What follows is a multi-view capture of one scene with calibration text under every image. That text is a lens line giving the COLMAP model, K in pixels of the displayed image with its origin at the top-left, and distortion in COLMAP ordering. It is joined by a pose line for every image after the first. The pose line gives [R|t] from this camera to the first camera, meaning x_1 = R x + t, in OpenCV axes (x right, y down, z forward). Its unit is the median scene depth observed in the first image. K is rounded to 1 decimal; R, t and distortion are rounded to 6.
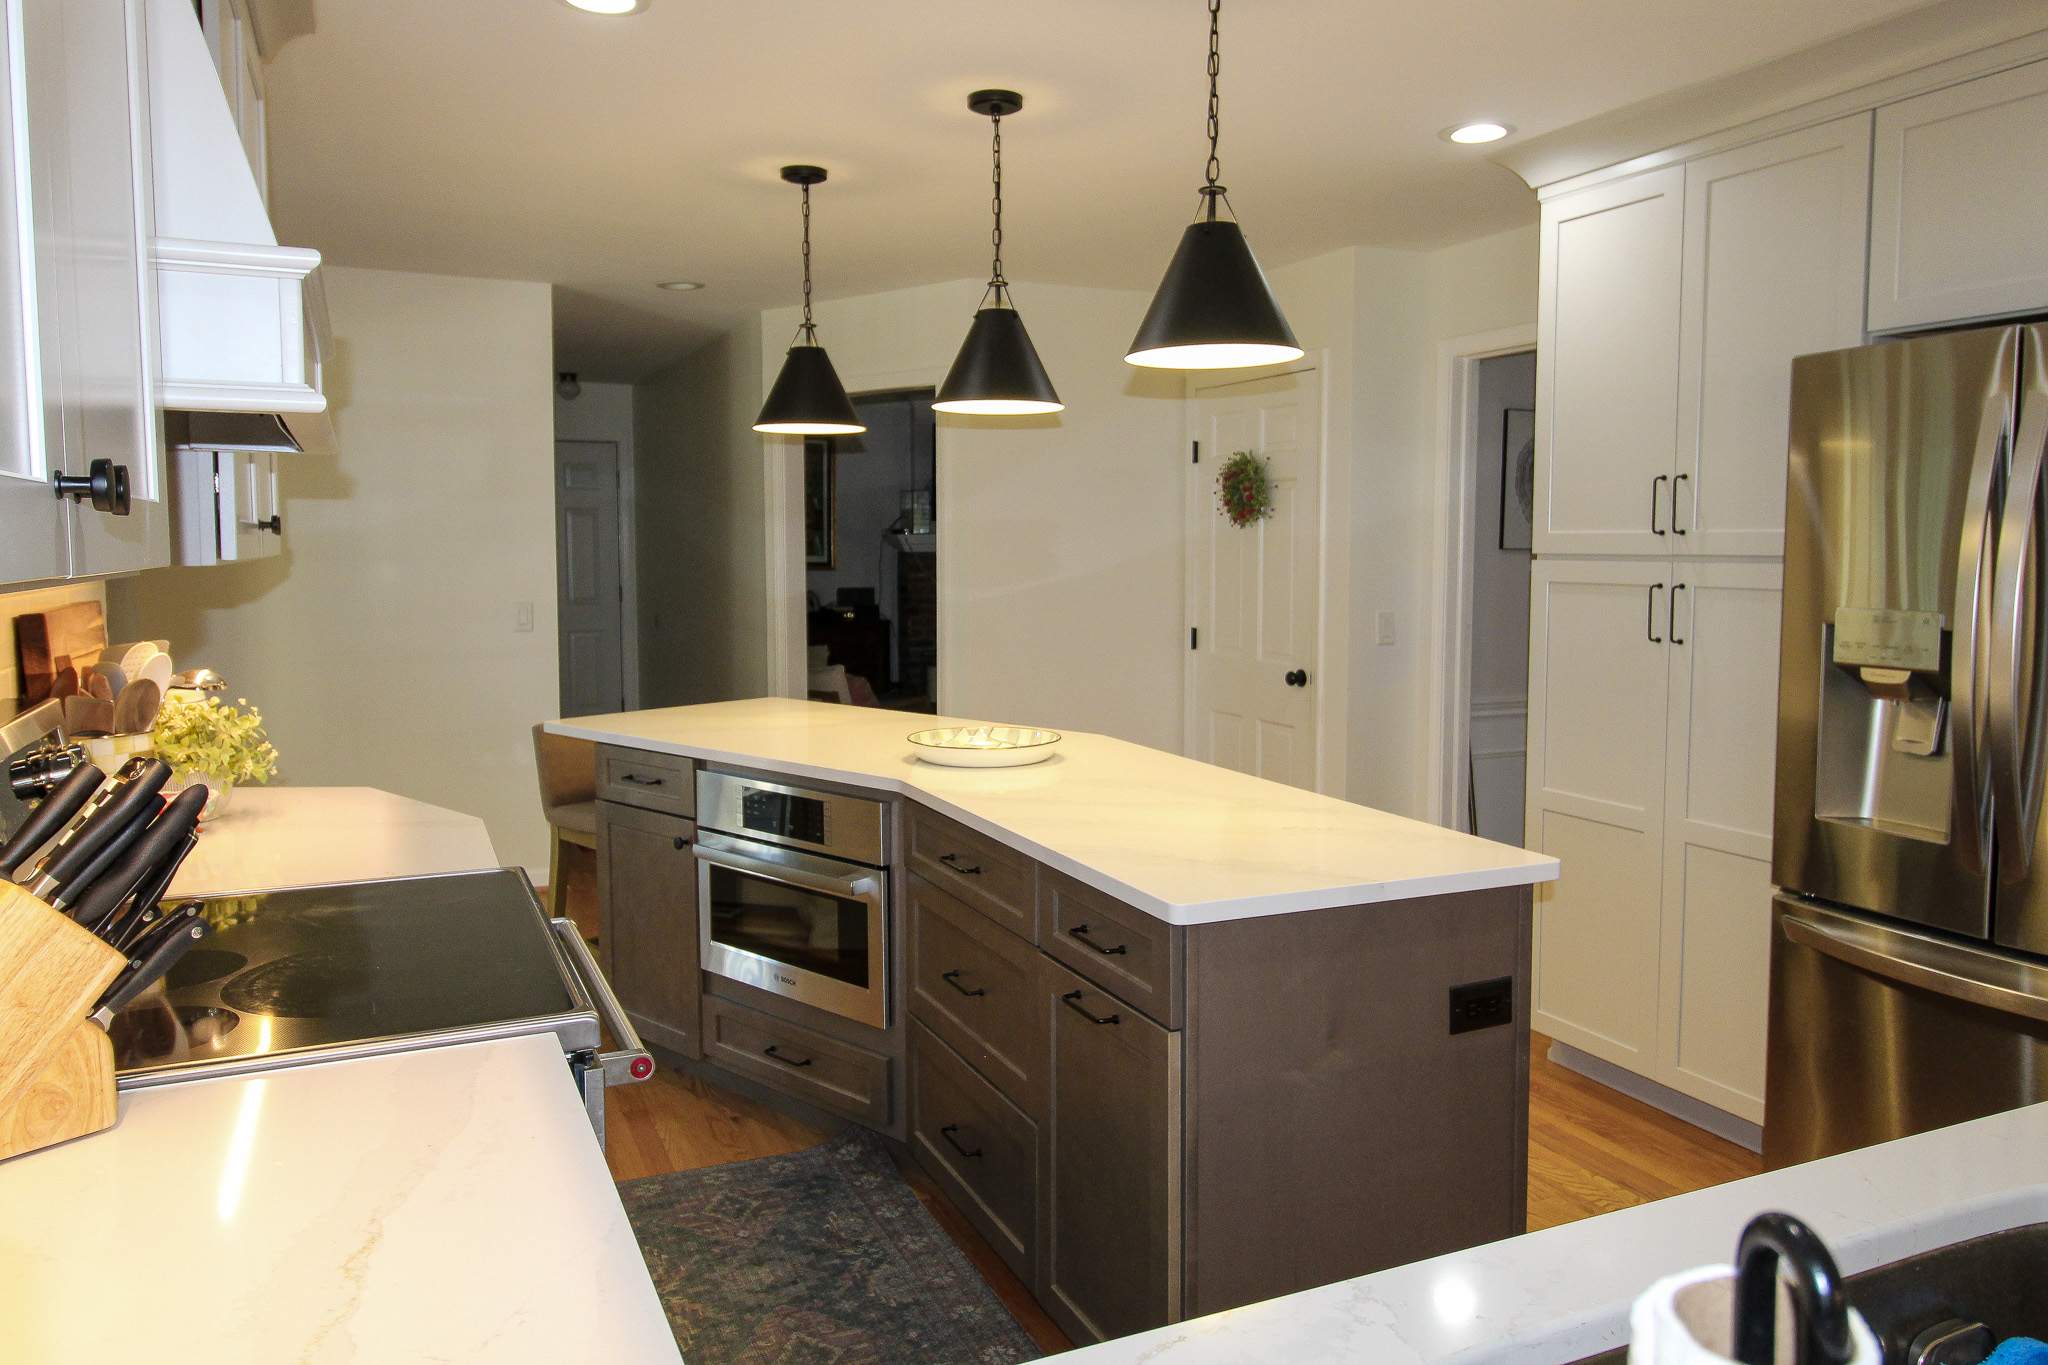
lens RADIAL K [[1456.8, 0, 1034.1], [0, 1456.8, 647.5], [0, 0, 1]] dist [0.007096, 0.005963]
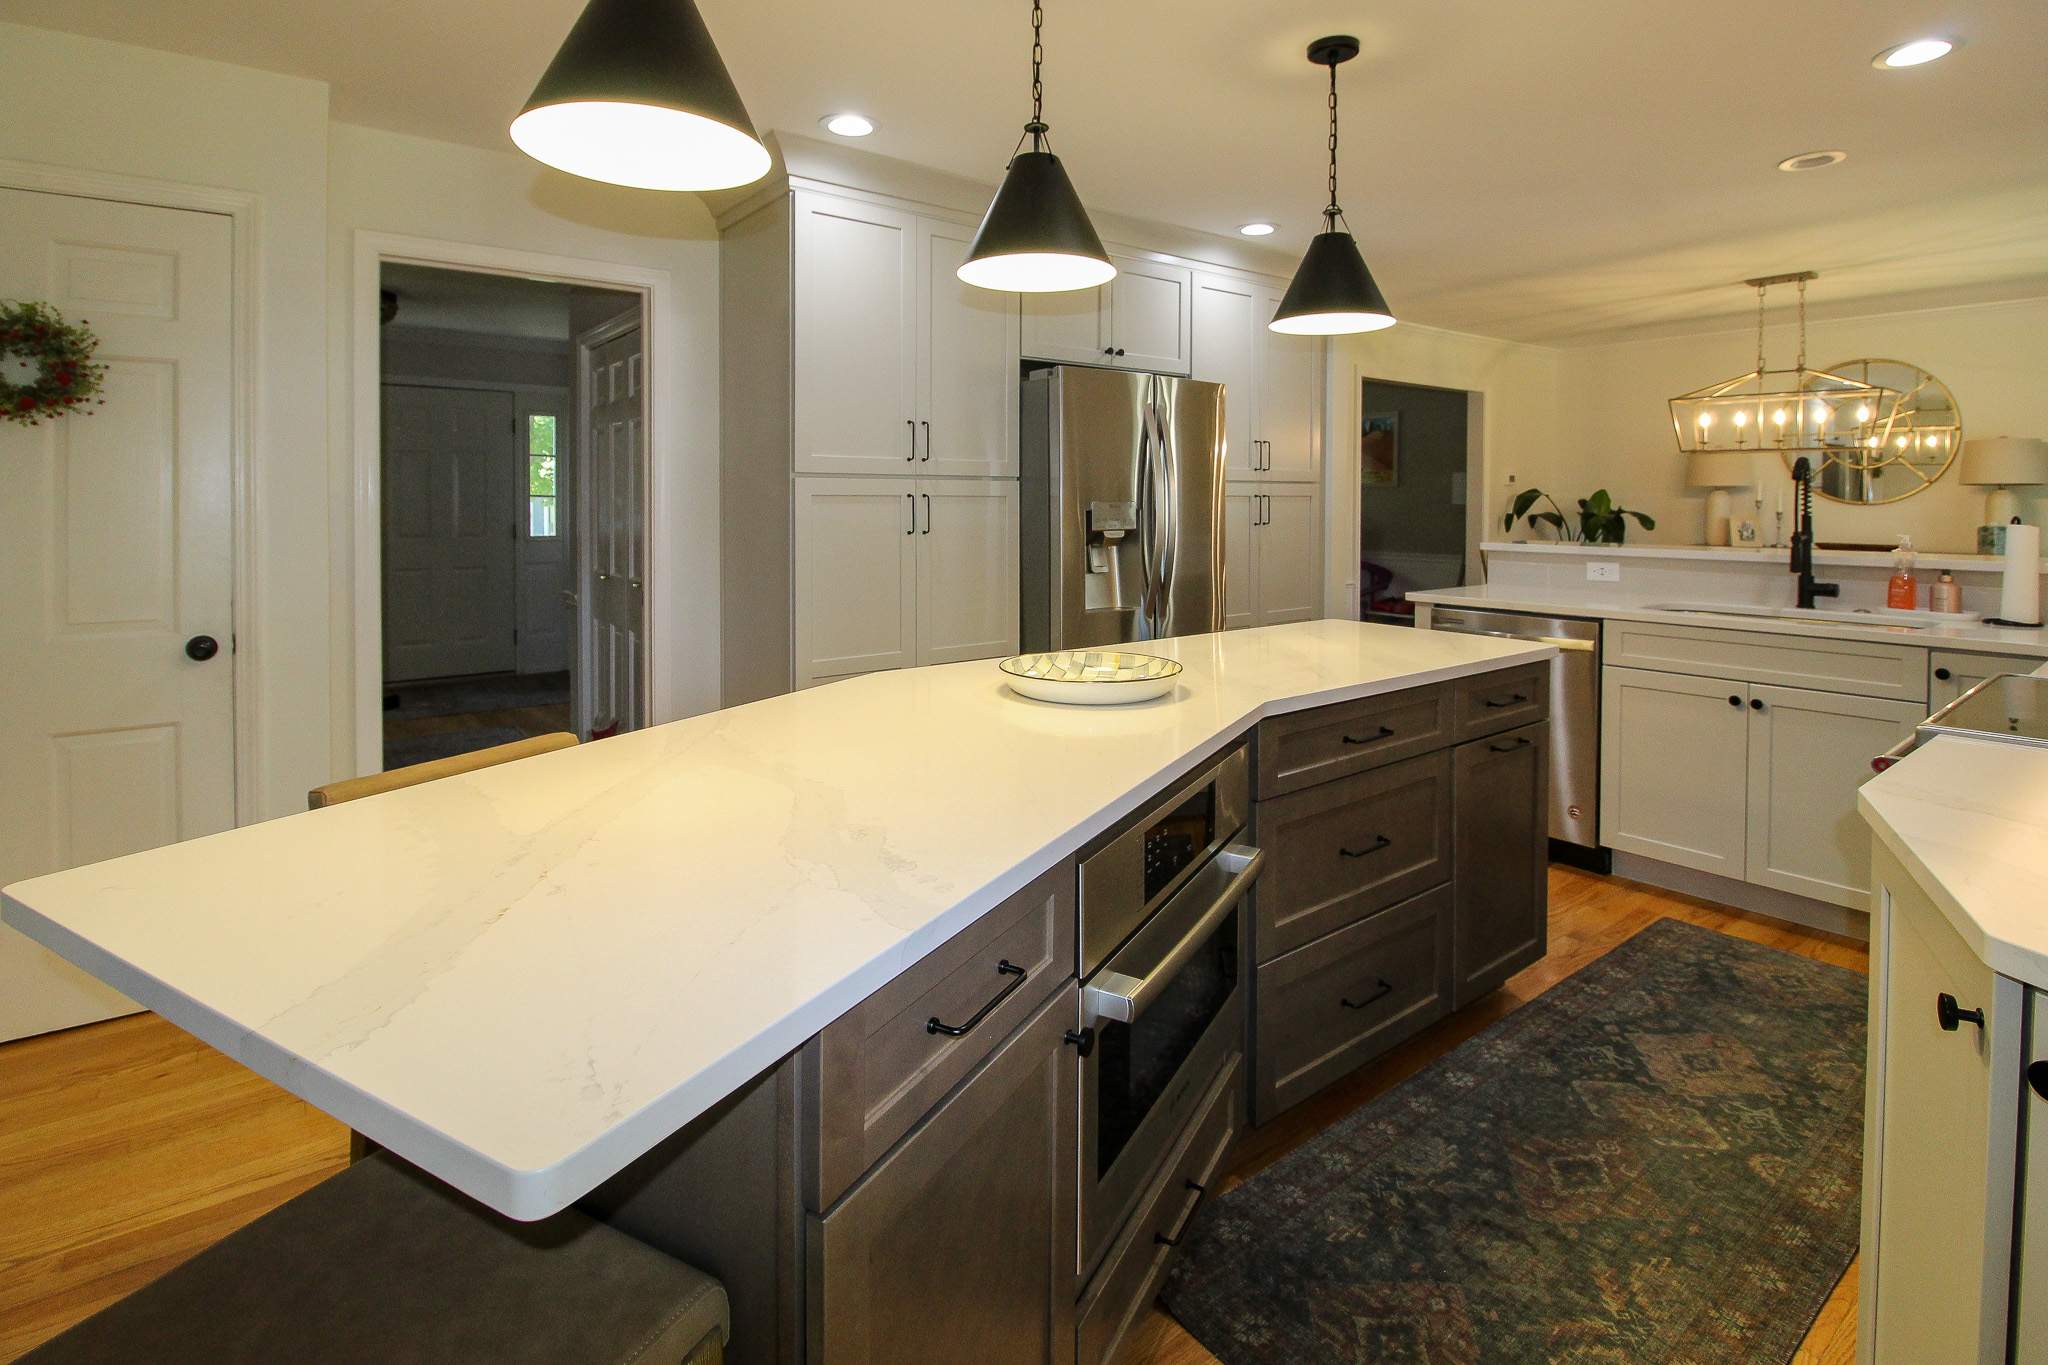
lens RADIAL K [[976.8, 0, 1024.7], [0, 976.8, 512.6], [0, 0, 1]] dist [-0.005666, -0.007165]
pose [[-0.224687, -0.012693, 0.974348, -0.632357], [0.068112, 0.997265, 0.028699, -0.051112], [-0.972048, 0.072813, -0.223207, 1.265786]]
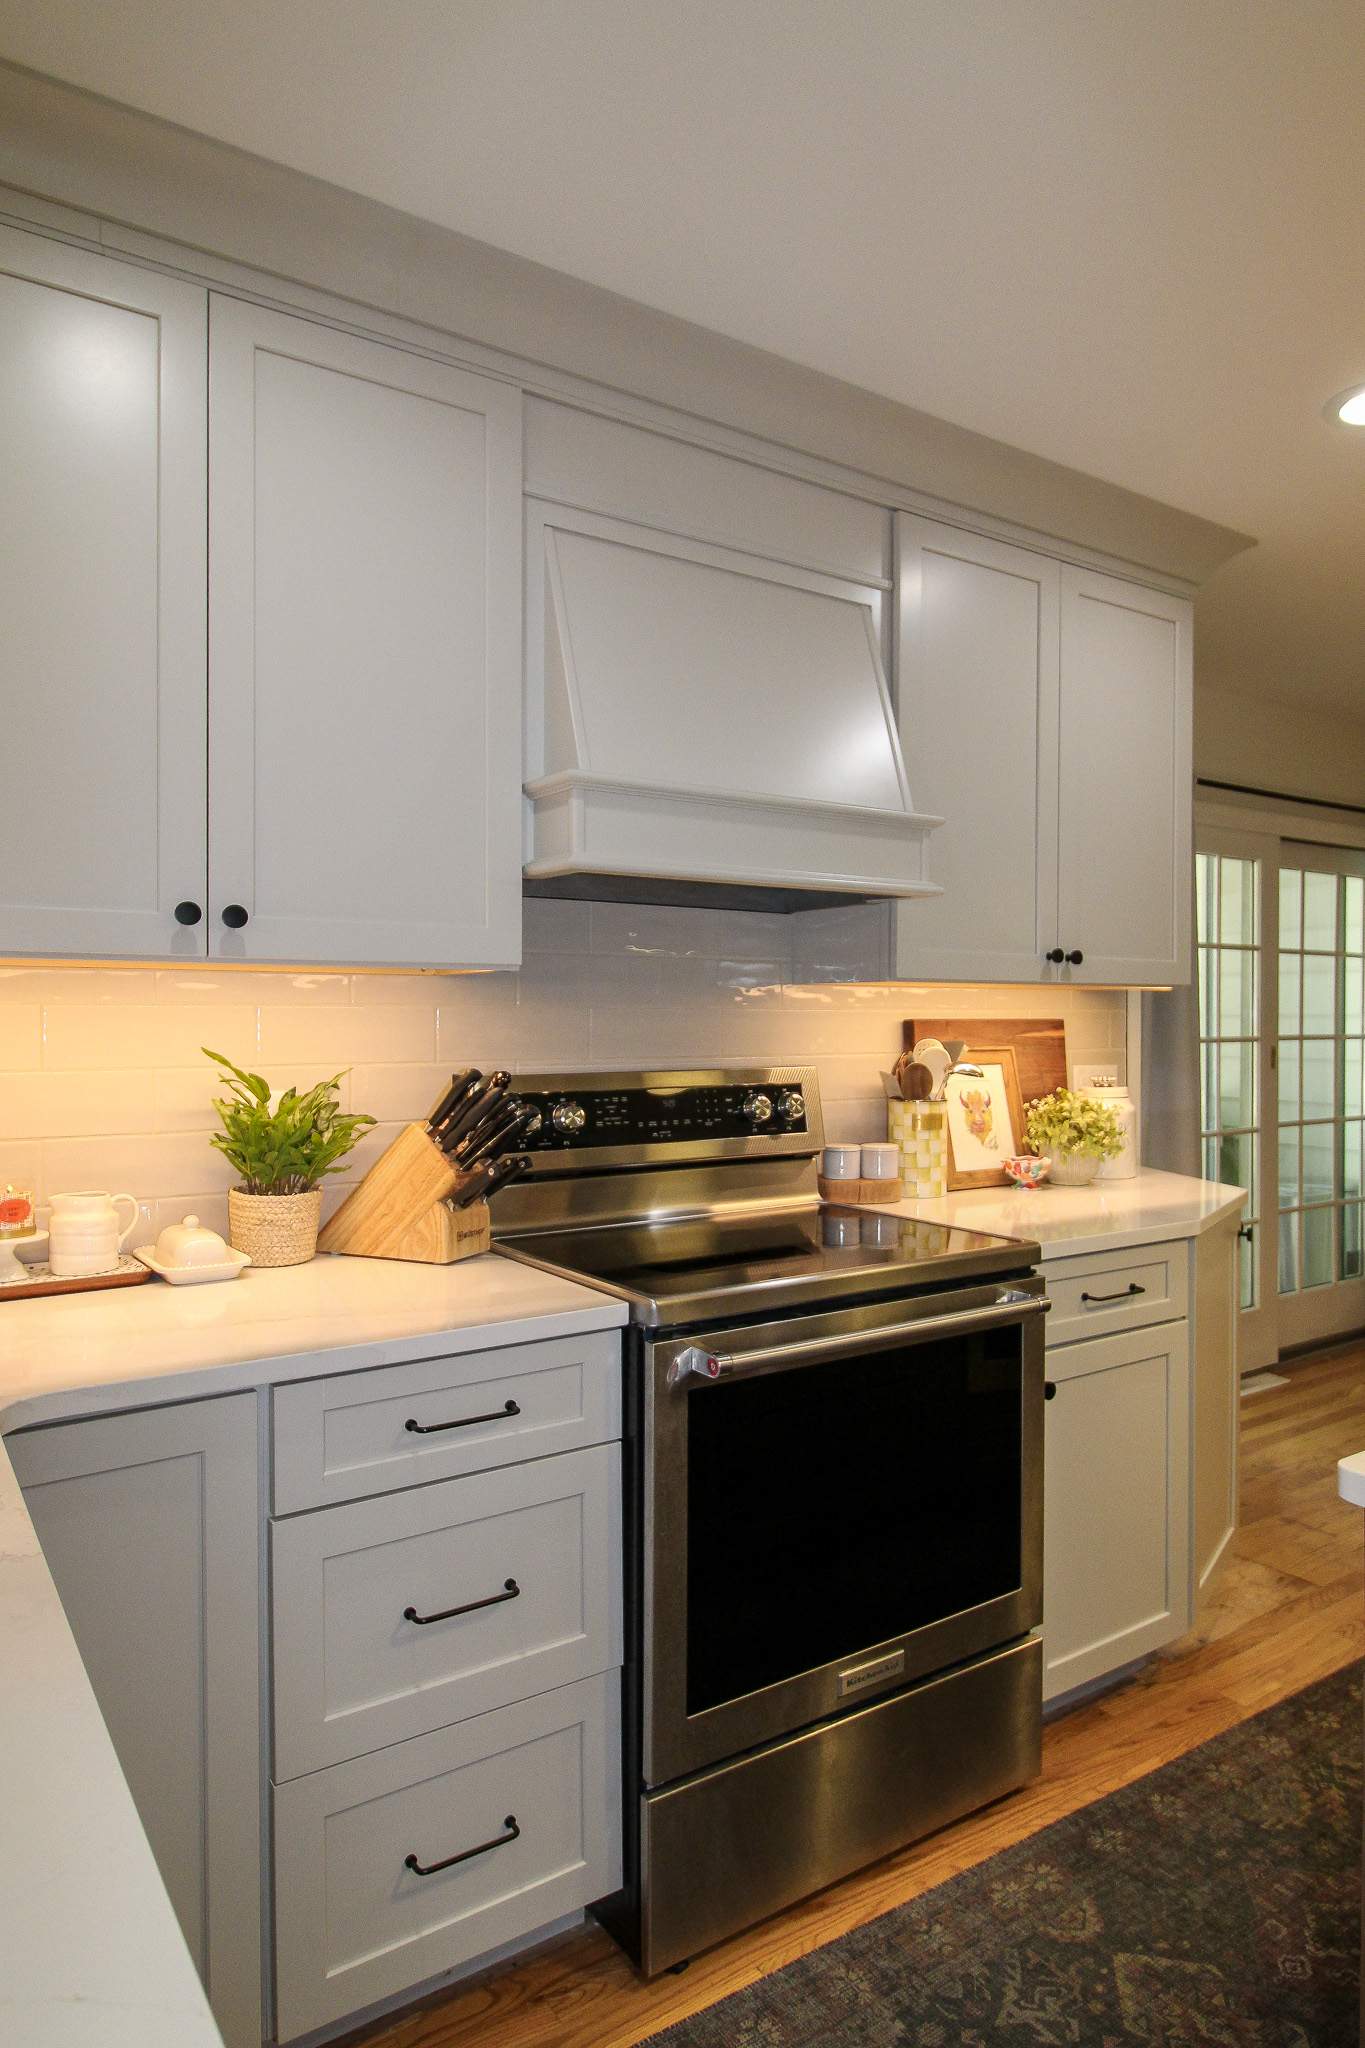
lens RADIAL K [[1171.1, 0, 663.6], [0, 1171.1, 1061.3], [0, 0, 1]] dist [-0.002172, -0.018541]
pose [[0.128607, 0.021210, -0.991469, 0.350332], [-0.058935, 0.998168, 0.013709, 0.012488], [0.989943, 0.056669, 0.129621, 0.421470]]
